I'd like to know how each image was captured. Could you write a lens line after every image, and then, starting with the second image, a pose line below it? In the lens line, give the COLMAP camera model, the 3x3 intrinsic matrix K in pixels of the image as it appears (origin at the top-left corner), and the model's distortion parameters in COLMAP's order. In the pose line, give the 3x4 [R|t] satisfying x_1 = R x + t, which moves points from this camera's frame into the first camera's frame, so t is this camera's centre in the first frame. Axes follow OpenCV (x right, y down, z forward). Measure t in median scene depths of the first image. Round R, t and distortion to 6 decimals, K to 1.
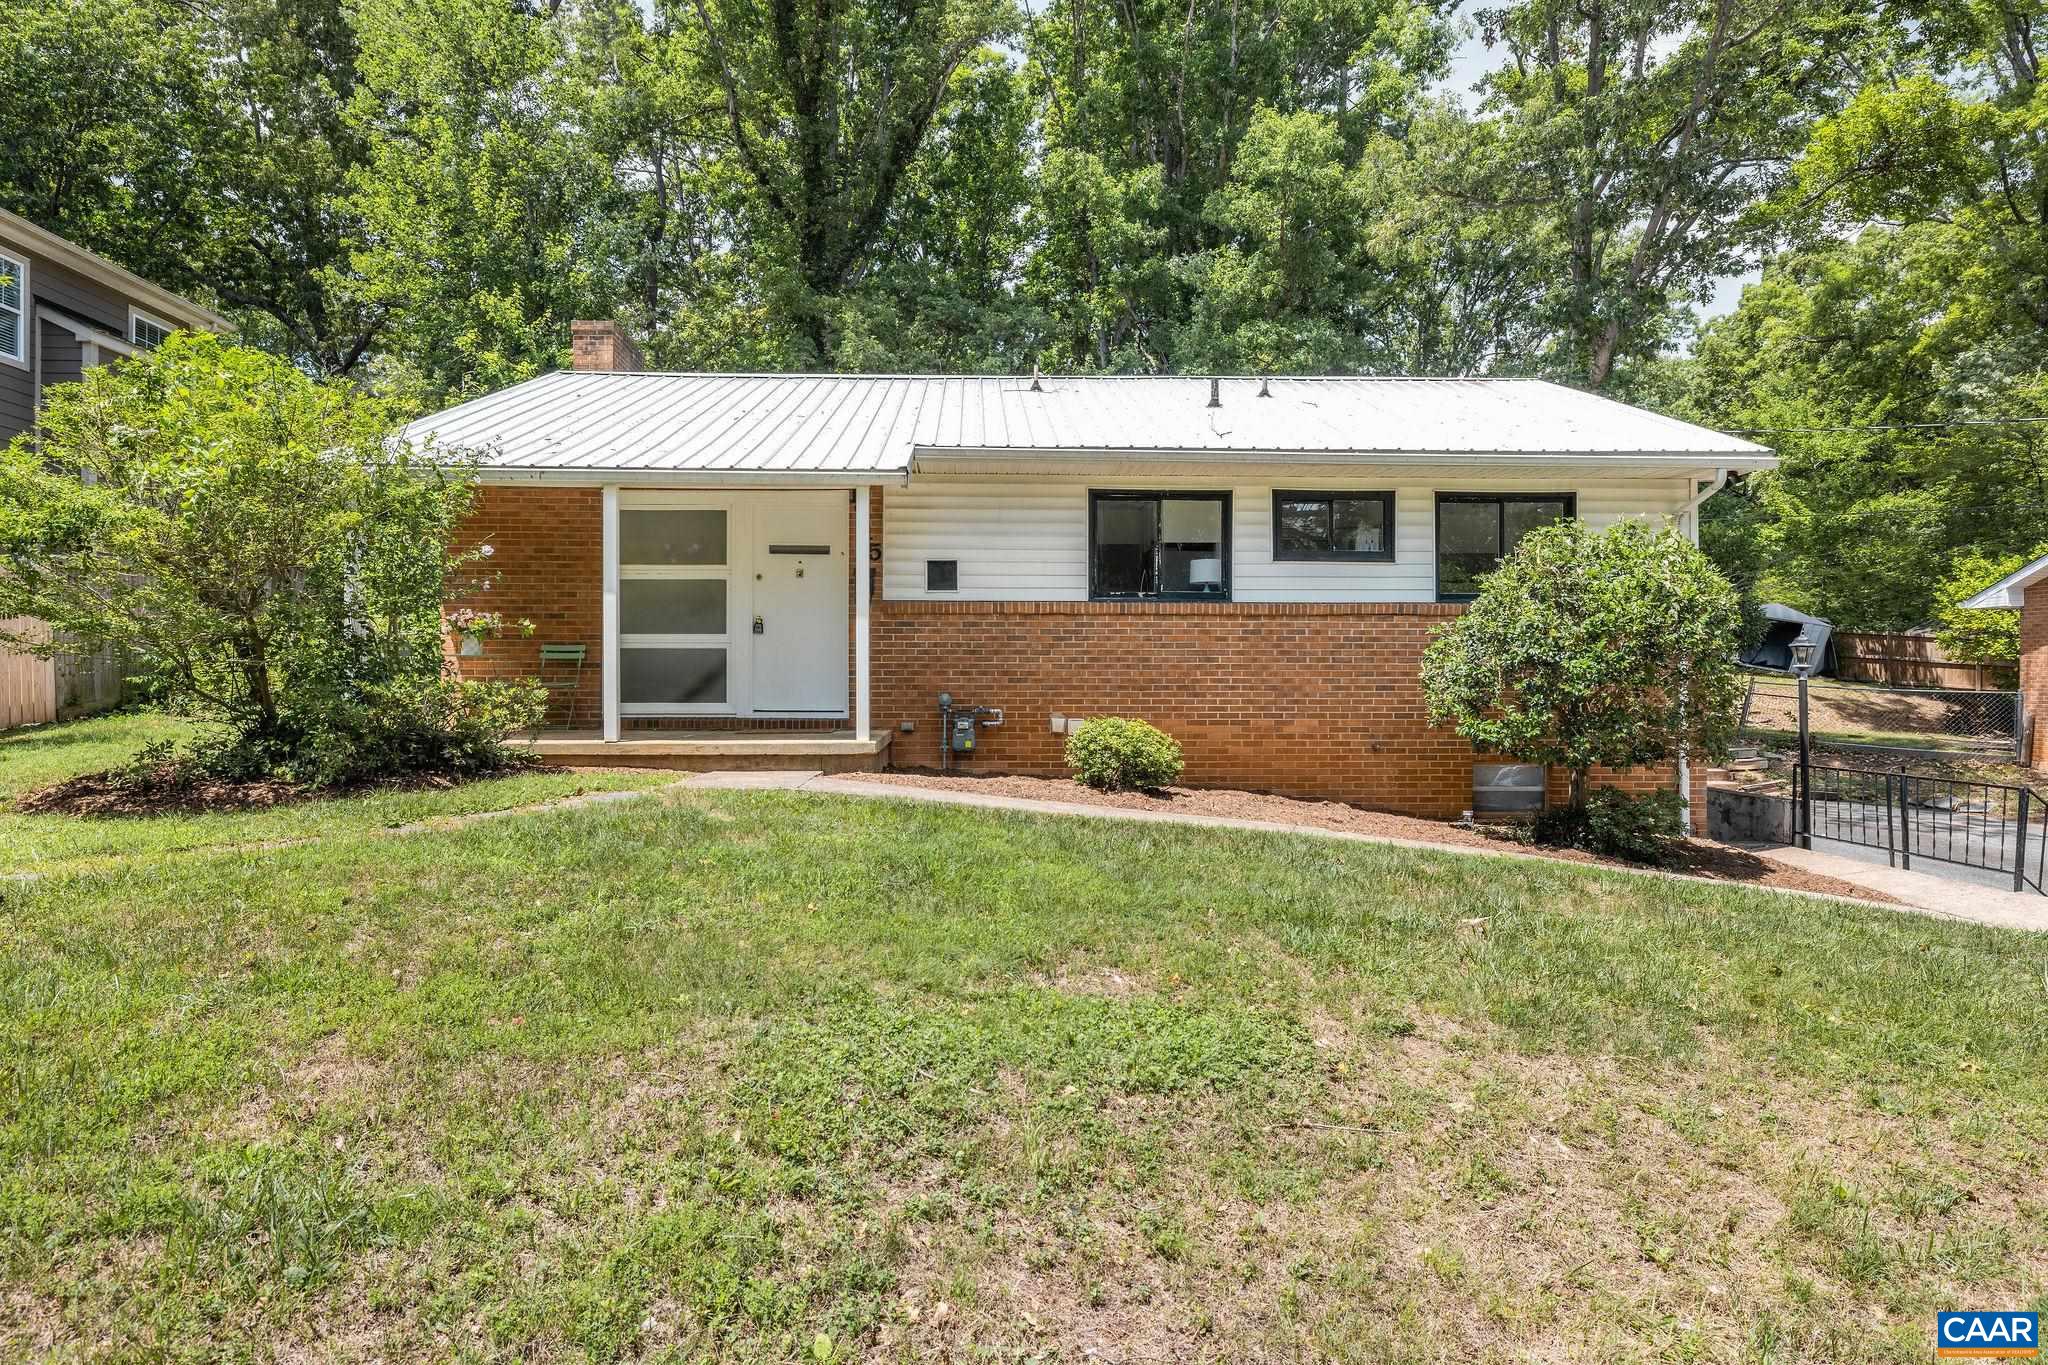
lens RADIAL K [[1103.4, 0, 1023.4], [0, 1103.4, 689.6], [0, 0, 1]] dist [-0.000277, -0.000146]
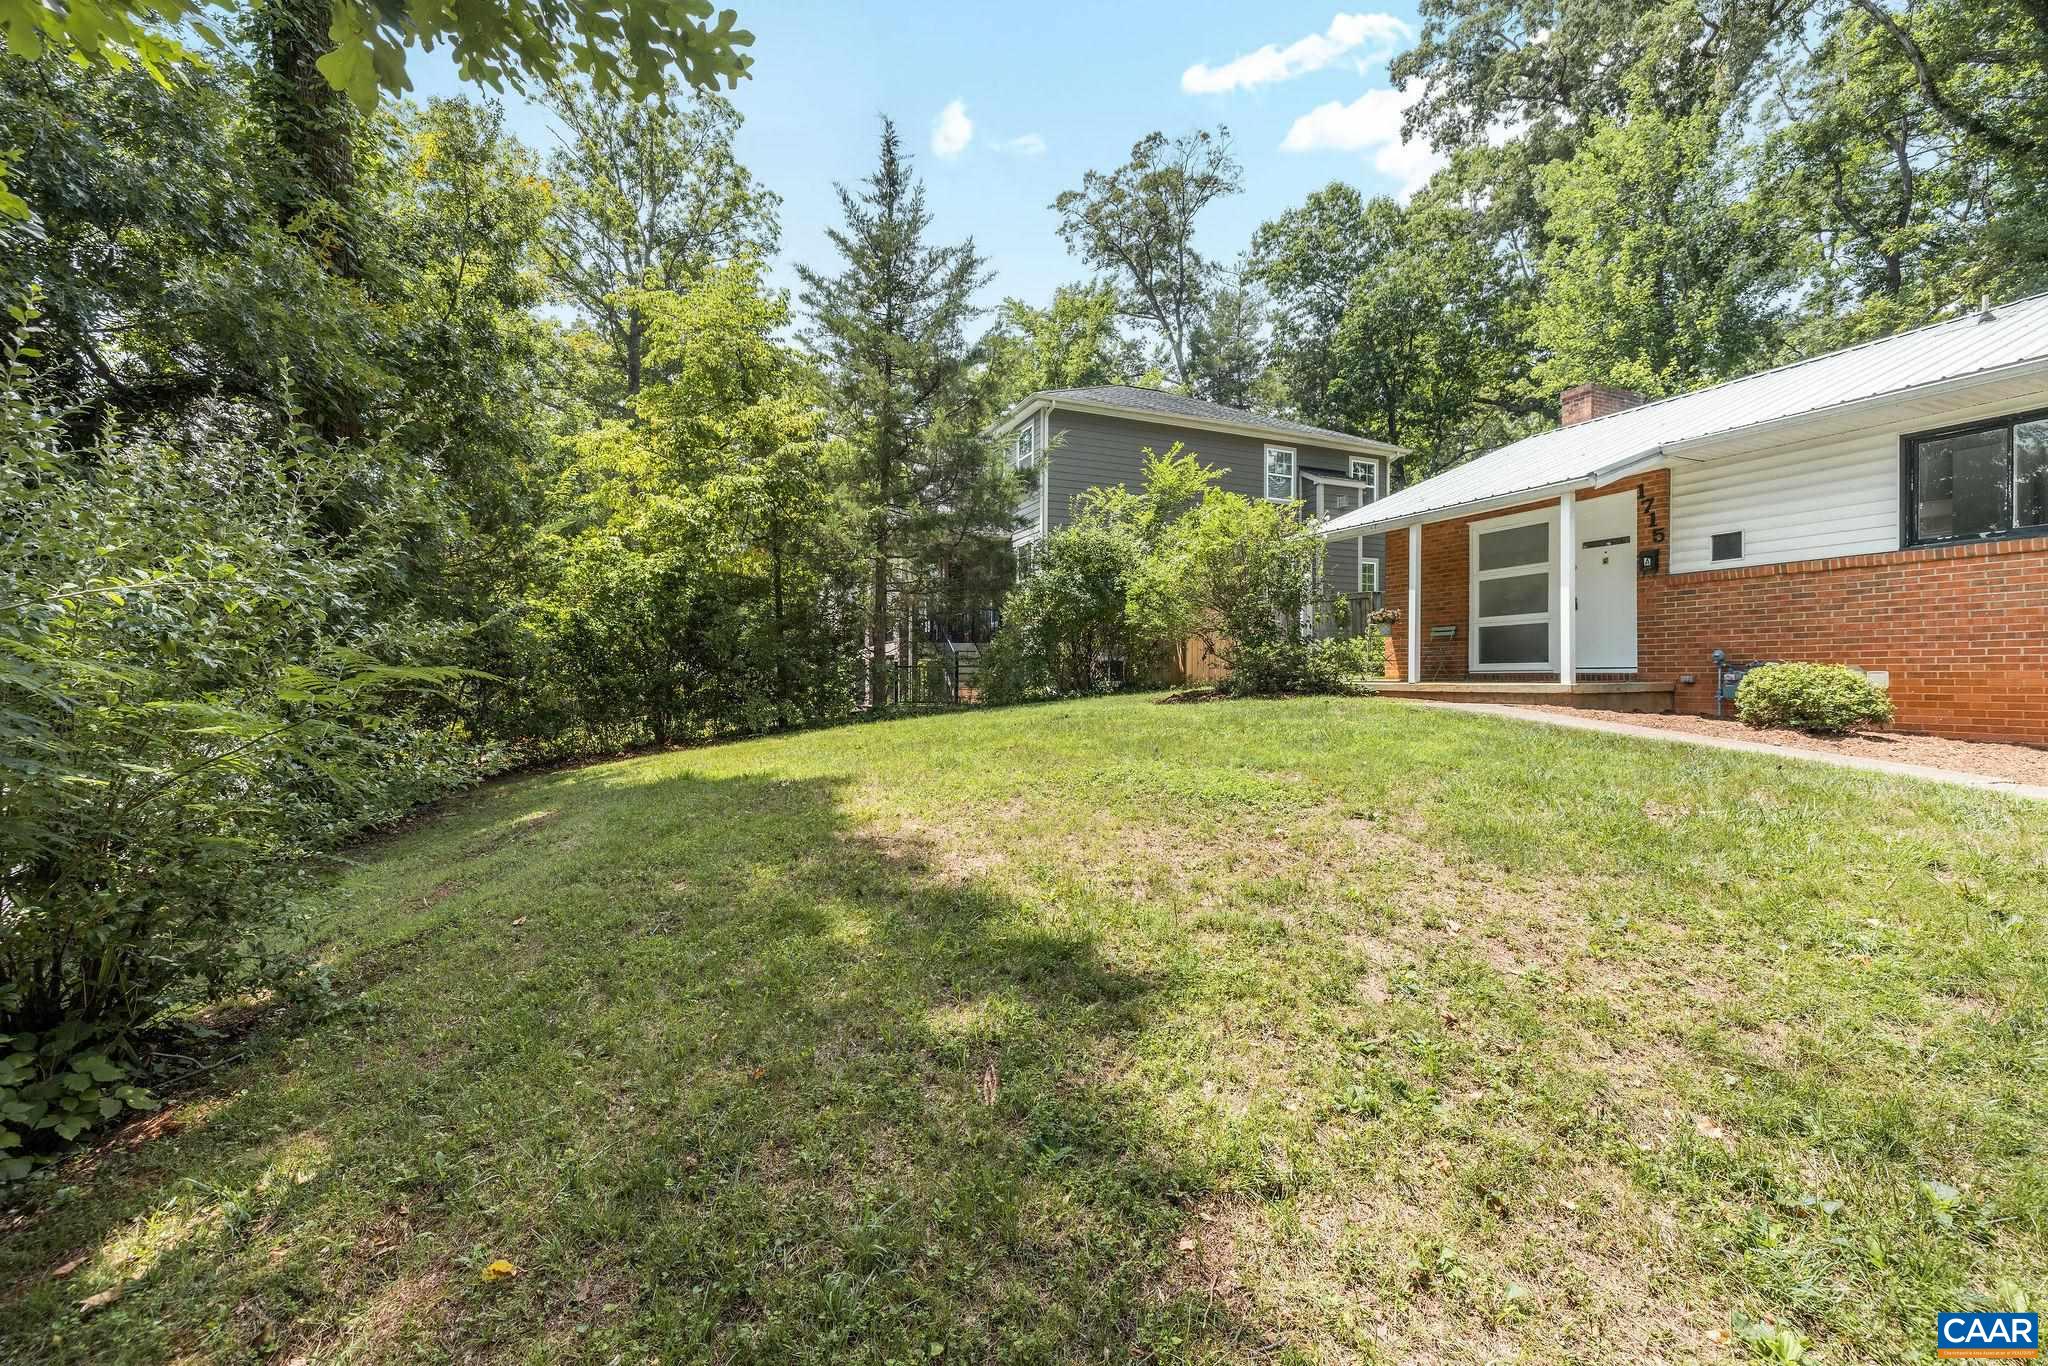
lens RADIAL K [[863.4, 0, 1022.7], [0, 863.4, 680.0], [0, 0, 1]] dist [0.001207, -0.000286]
pose [[0.349942, -0.000861, -0.936771, 0.504457], [-0.008735, 0.999953, -0.004183, 0.043689], [0.936731, 0.009647, 0.349918, 0.012257]]
